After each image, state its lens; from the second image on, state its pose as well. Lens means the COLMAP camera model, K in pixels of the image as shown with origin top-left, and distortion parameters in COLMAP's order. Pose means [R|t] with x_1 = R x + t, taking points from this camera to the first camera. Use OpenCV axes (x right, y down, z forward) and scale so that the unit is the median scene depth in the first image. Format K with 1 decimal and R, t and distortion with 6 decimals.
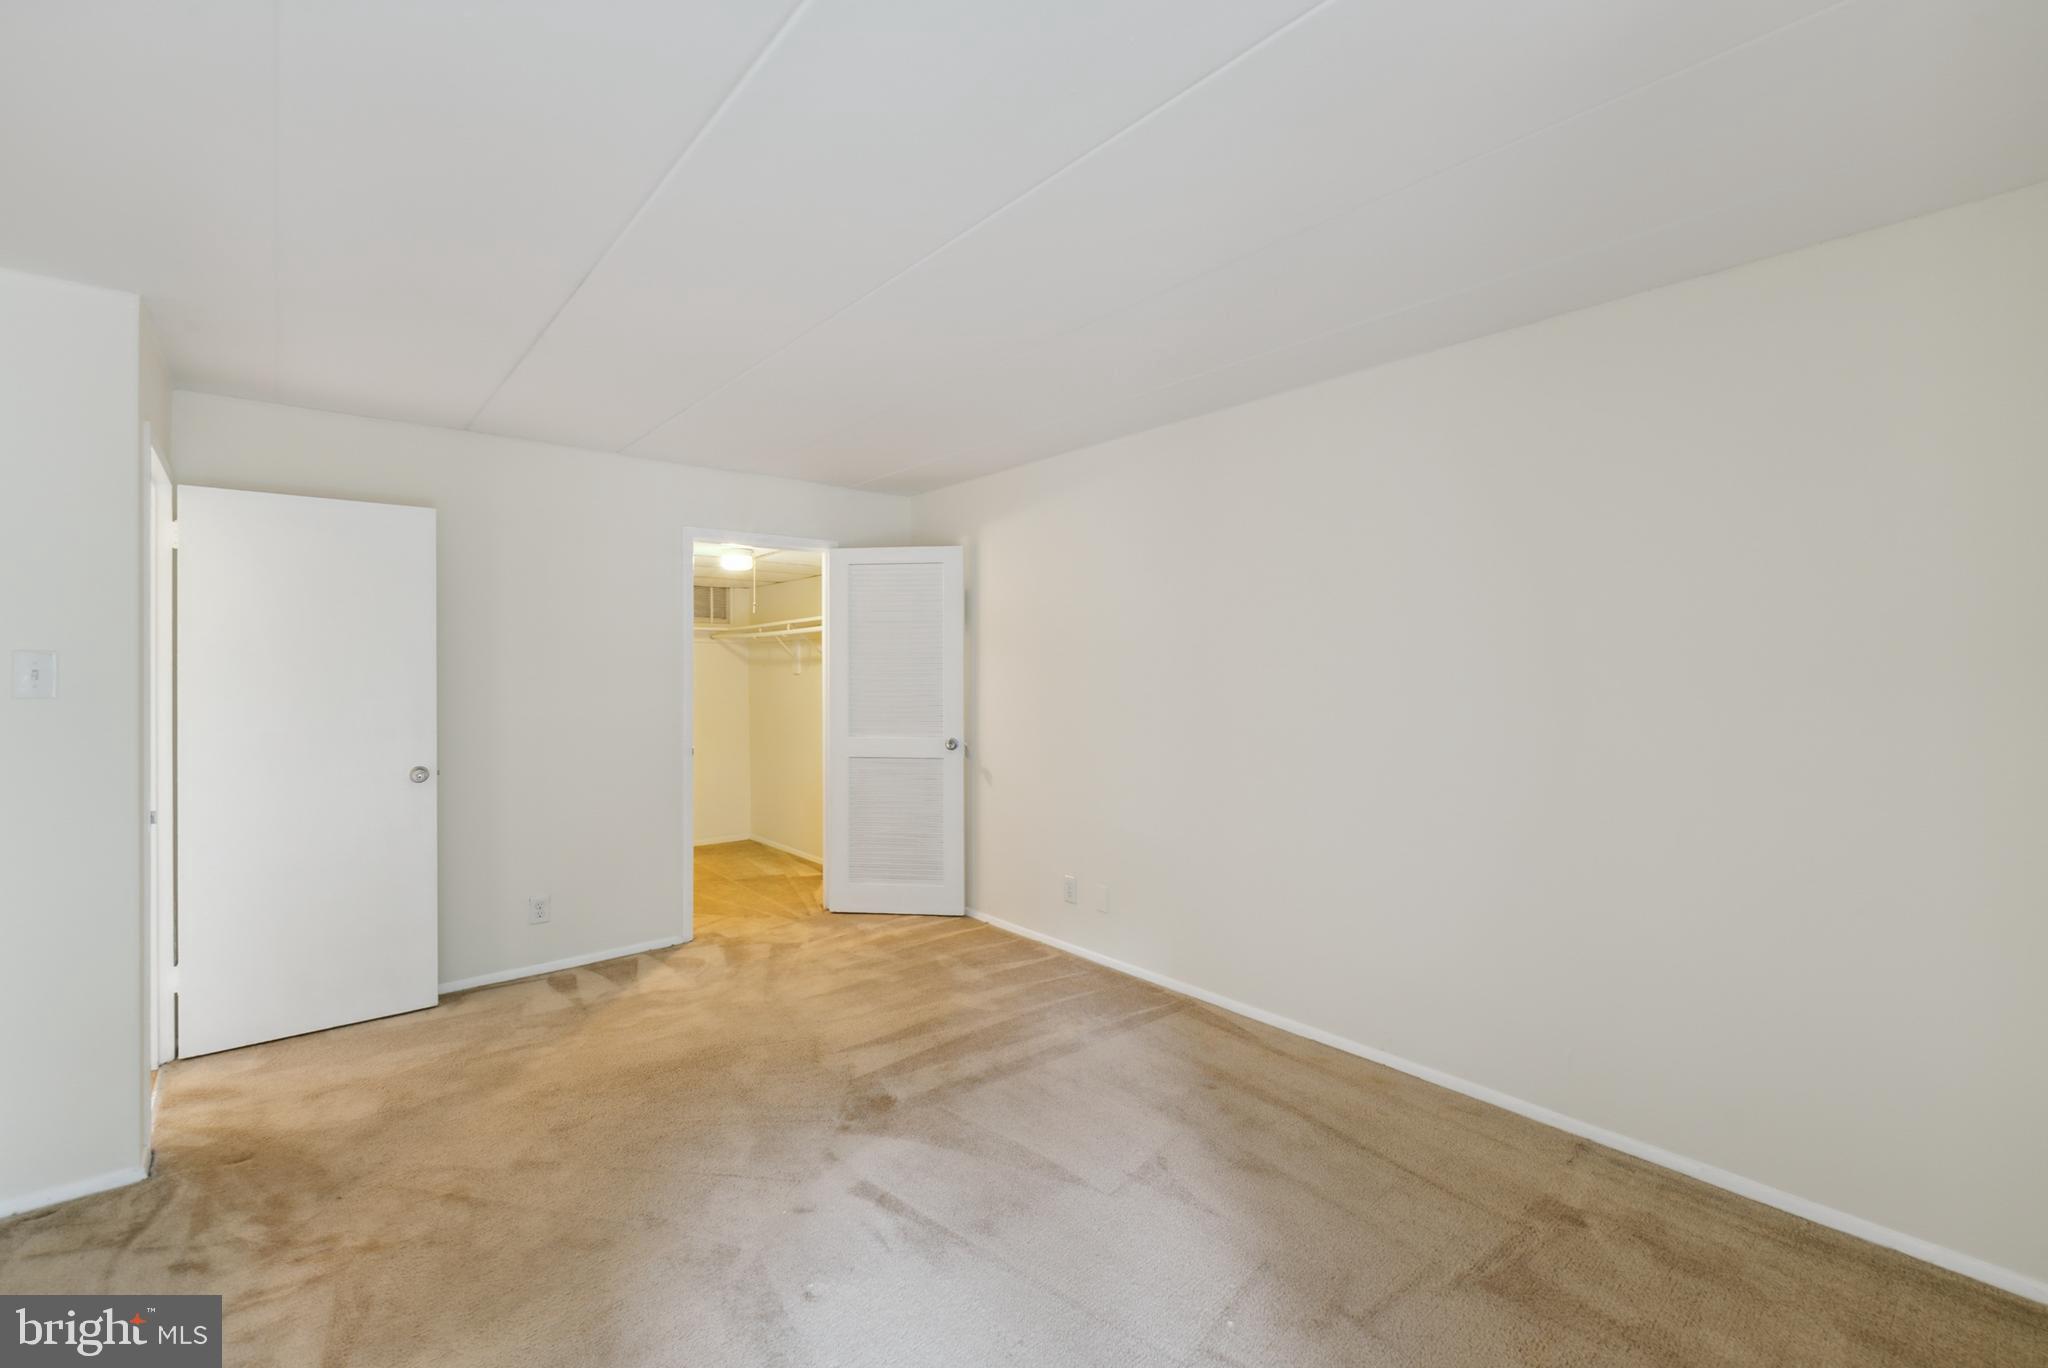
lens RADIAL K [[859.0, 0, 1022.5], [0, 859.0, 675.8], [0, 0, 1]] dist [-0.001217, -0.000495]
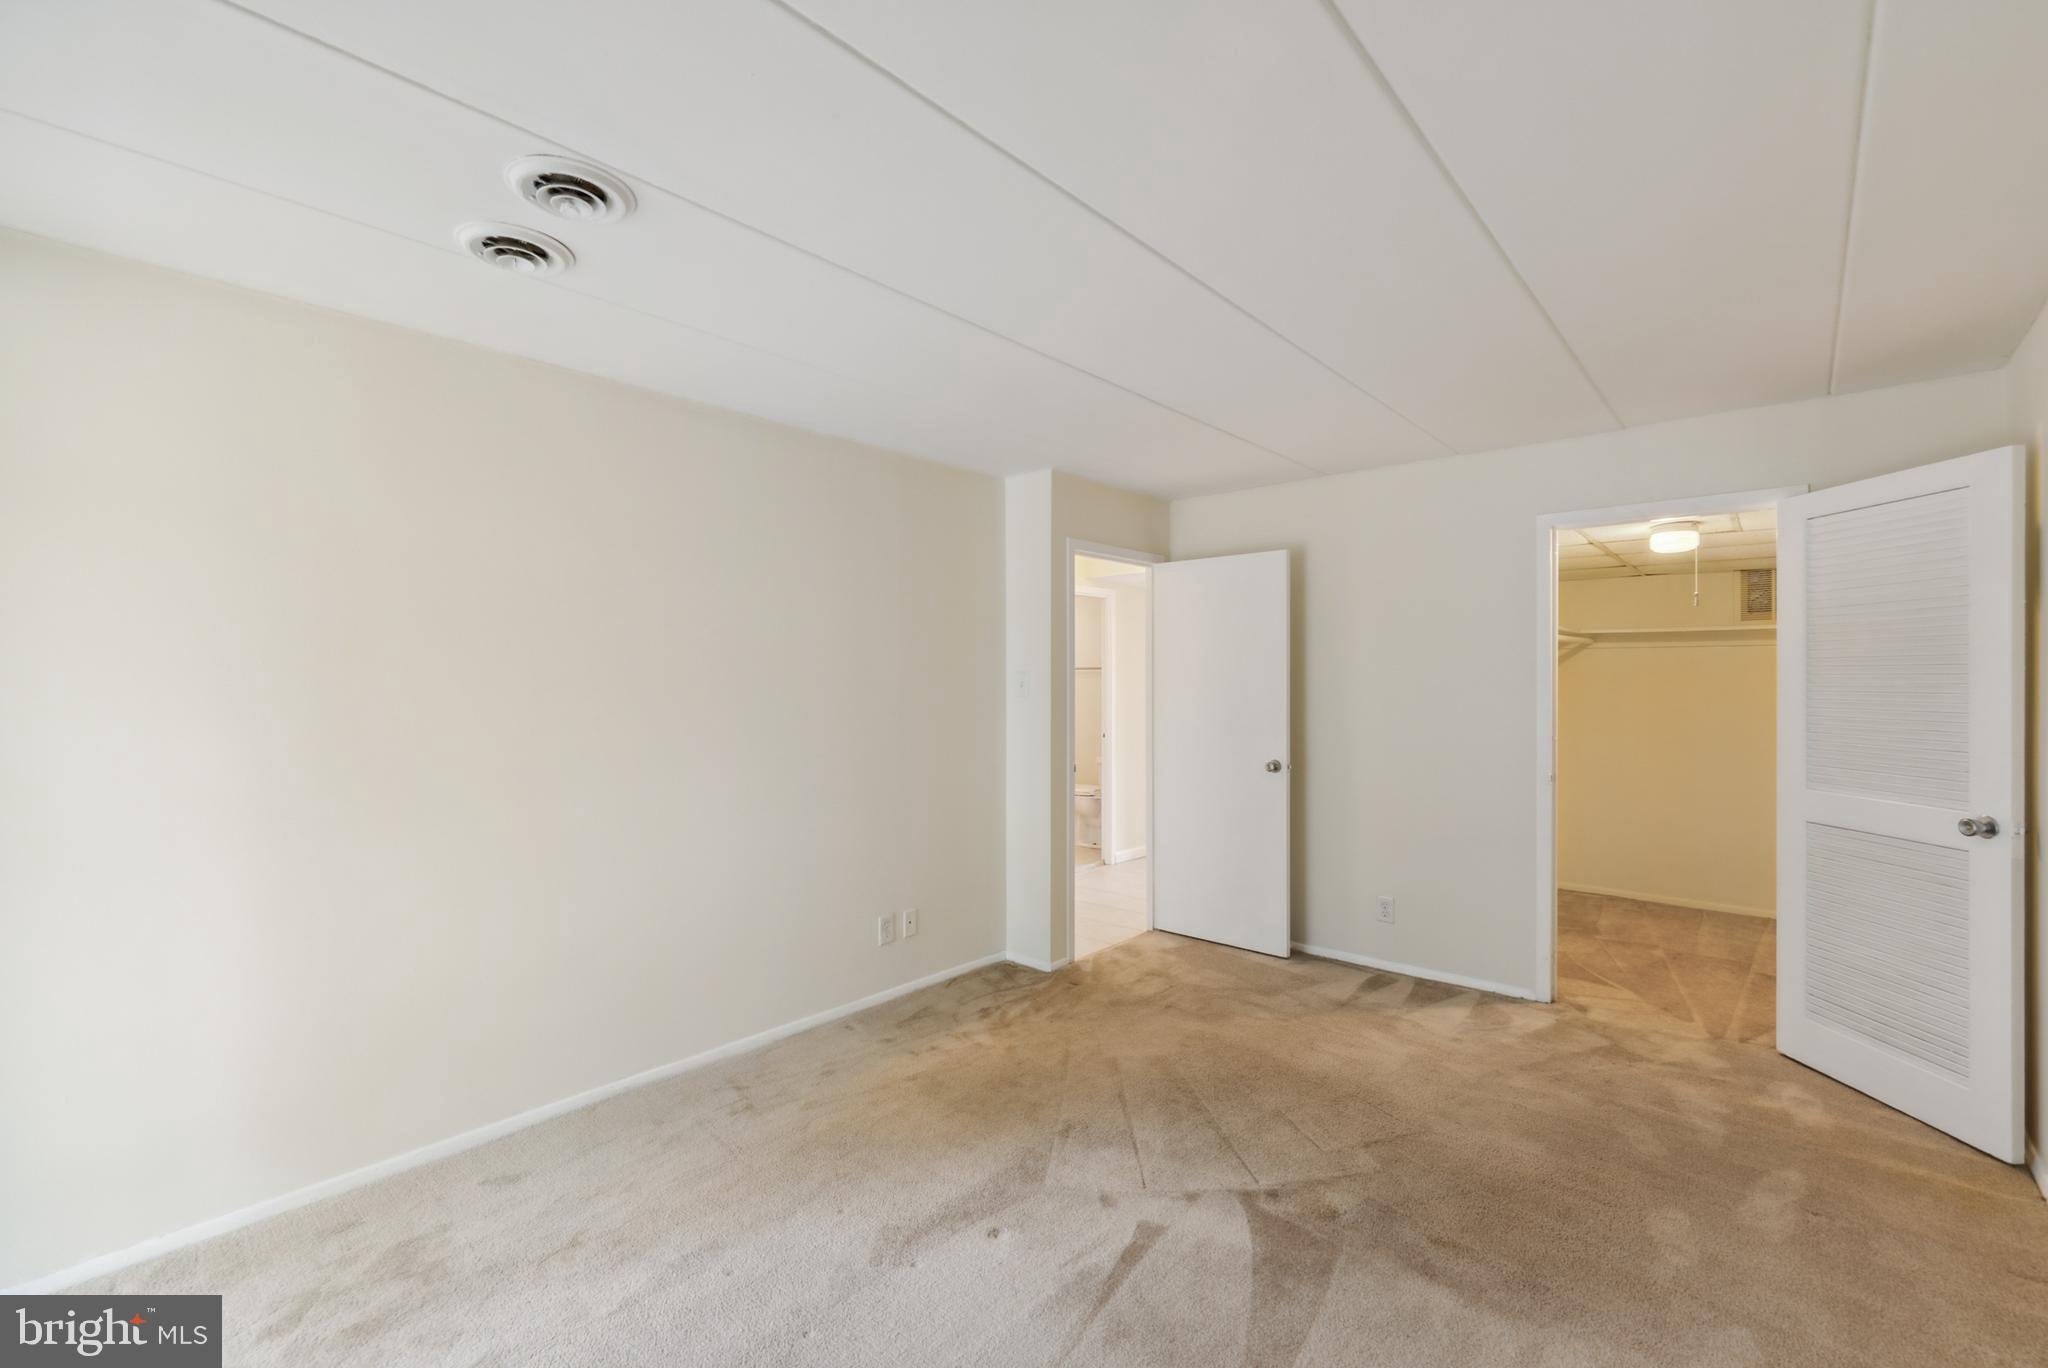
lens RADIAL K [[859.0, 0, 1030.9], [0, 859.0, 681.5], [0, 0, 1]] dist [-0.001217, -0.000495]
pose [[0.149736, 0.004571, -0.988715, 0.429963], [-0.008208, 0.999961, 0.003380, -0.008154], [0.988692, 0.007609, 0.149768, 0.421744]]
